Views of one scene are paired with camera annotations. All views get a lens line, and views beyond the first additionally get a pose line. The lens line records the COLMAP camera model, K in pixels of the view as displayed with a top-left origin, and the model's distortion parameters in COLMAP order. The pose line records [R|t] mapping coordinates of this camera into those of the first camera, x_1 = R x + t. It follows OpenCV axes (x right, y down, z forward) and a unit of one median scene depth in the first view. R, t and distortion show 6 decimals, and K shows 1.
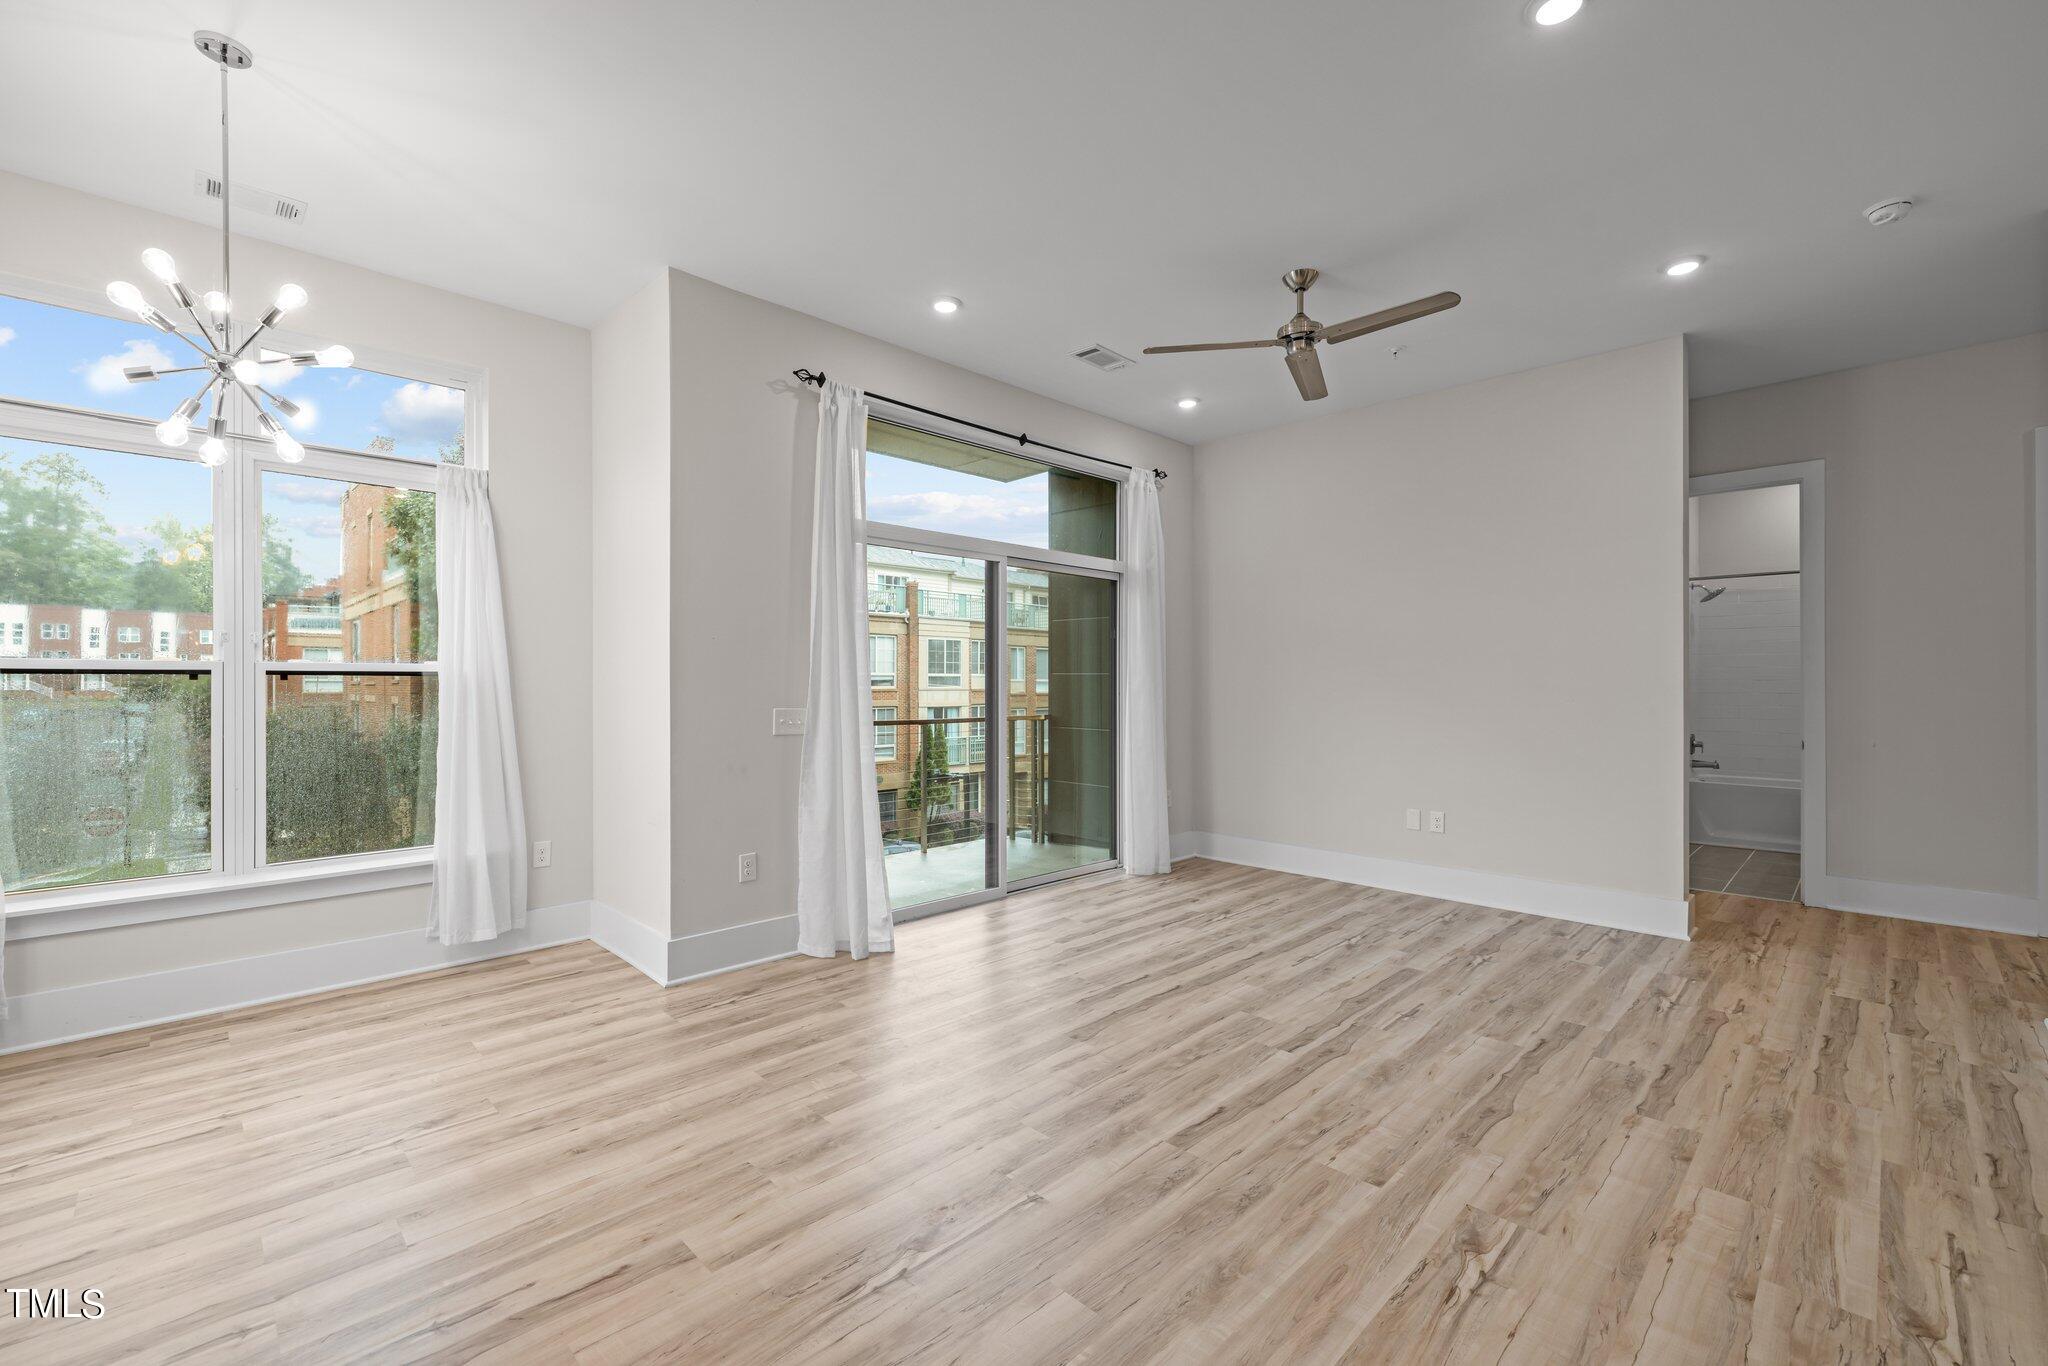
lens RADIAL K [[856.1, 0, 1011.2], [0, 856.1, 682.9], [0, 0, 1]] dist [0.000827, 0.000031]
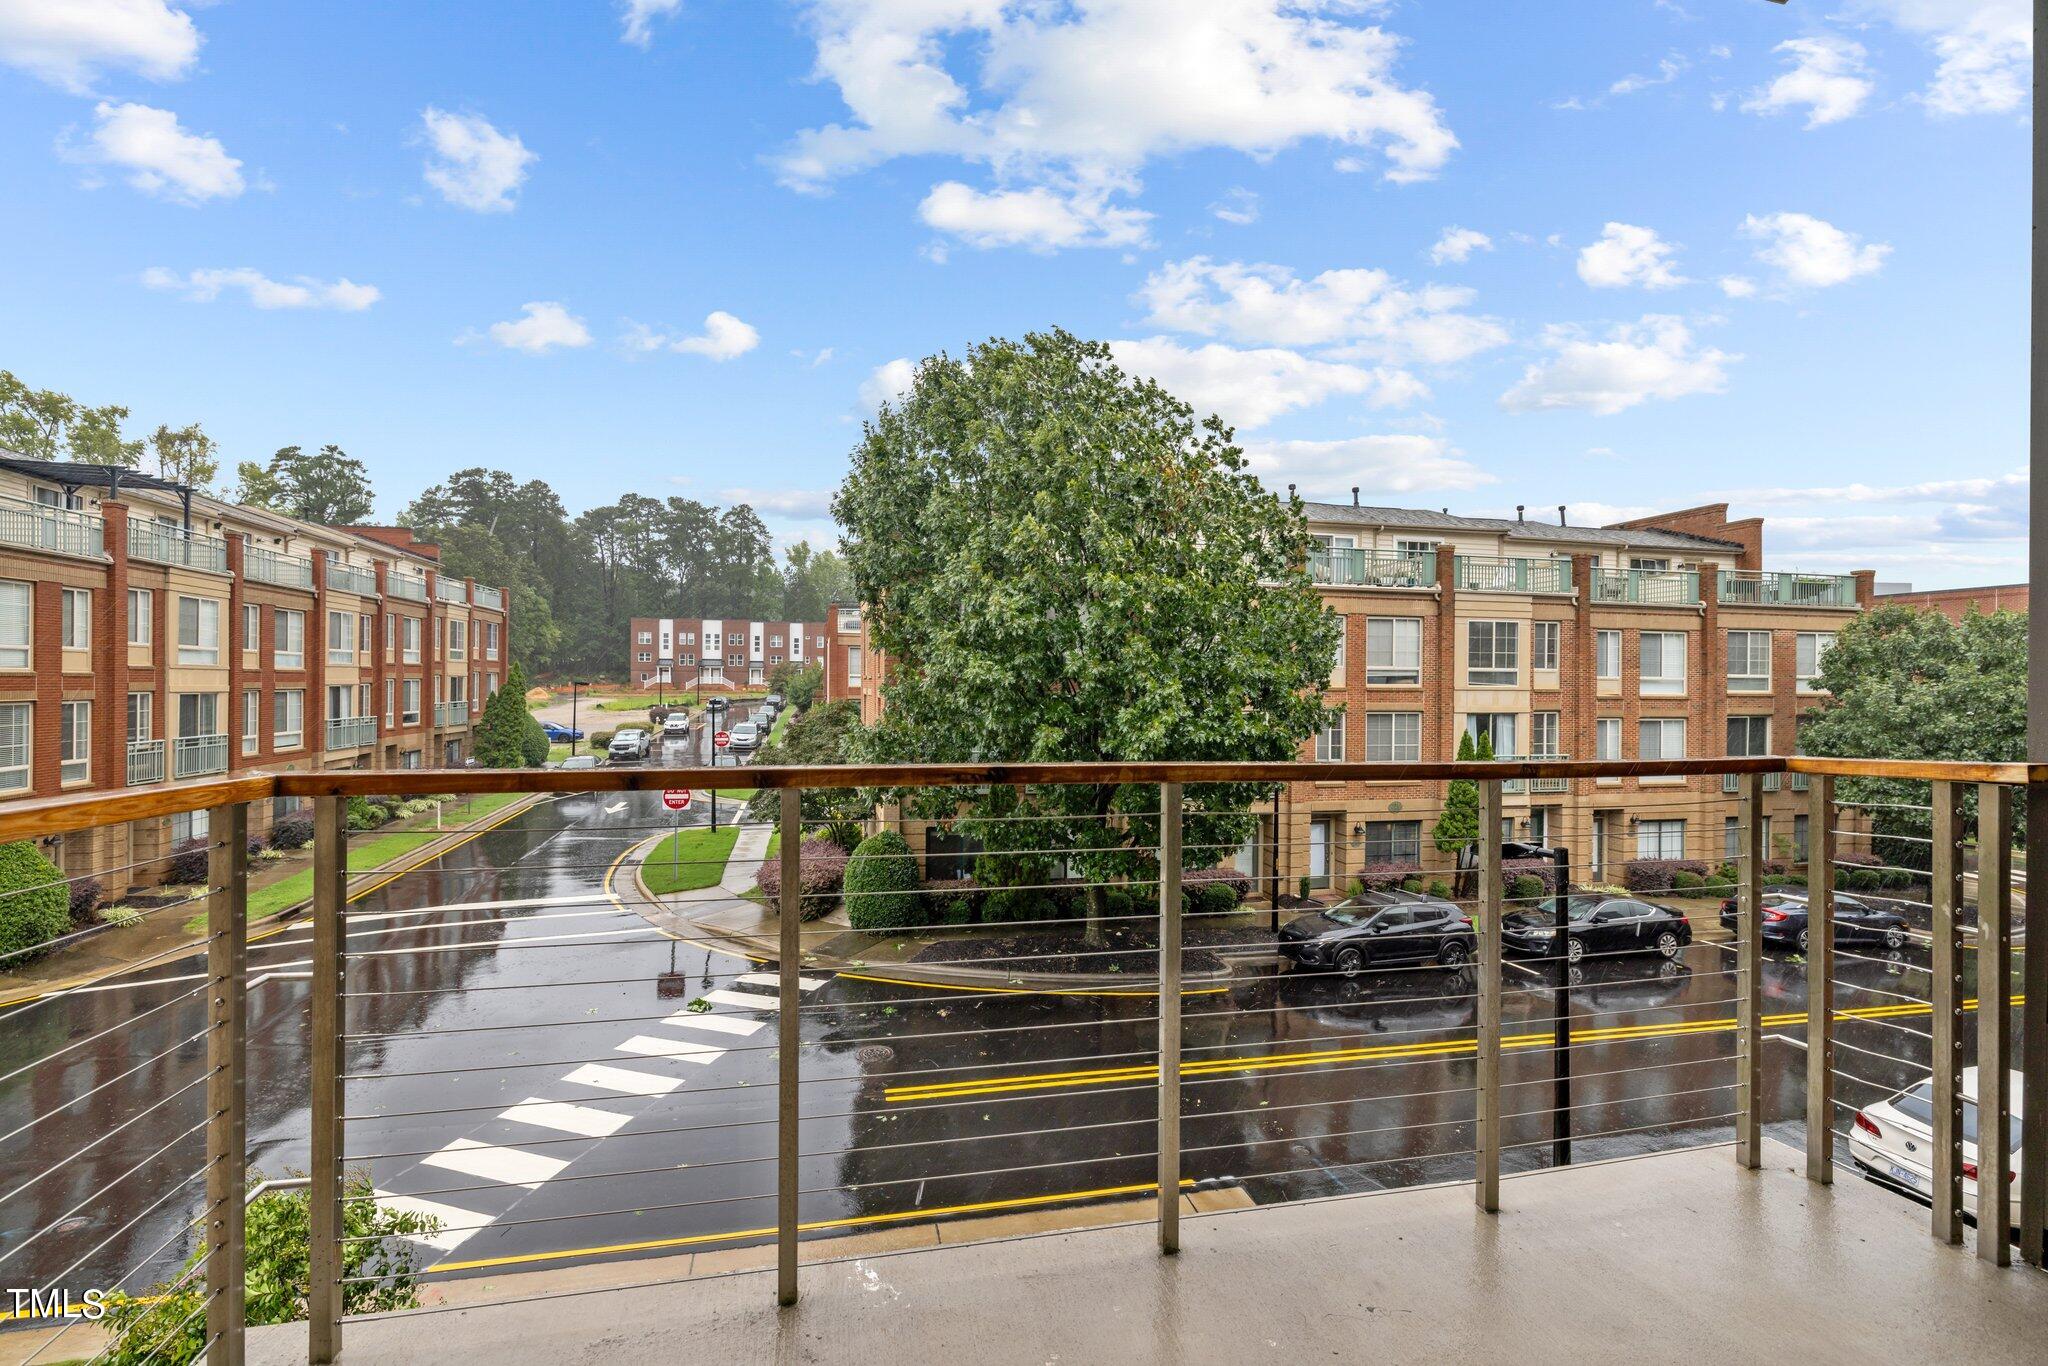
lens RADIAL K [[907.4, 0, 1024.0], [0, 907.4, 683.0], [0, 0, 1]] dist [-0.002843, 0.000268]
pose [[0.852109, 0.006463, -0.523324, -0.125765], [-0.005948, 0.999979, 0.002666, 0.023469], [0.523331, 0.000841, 0.852129, 1.156715]]
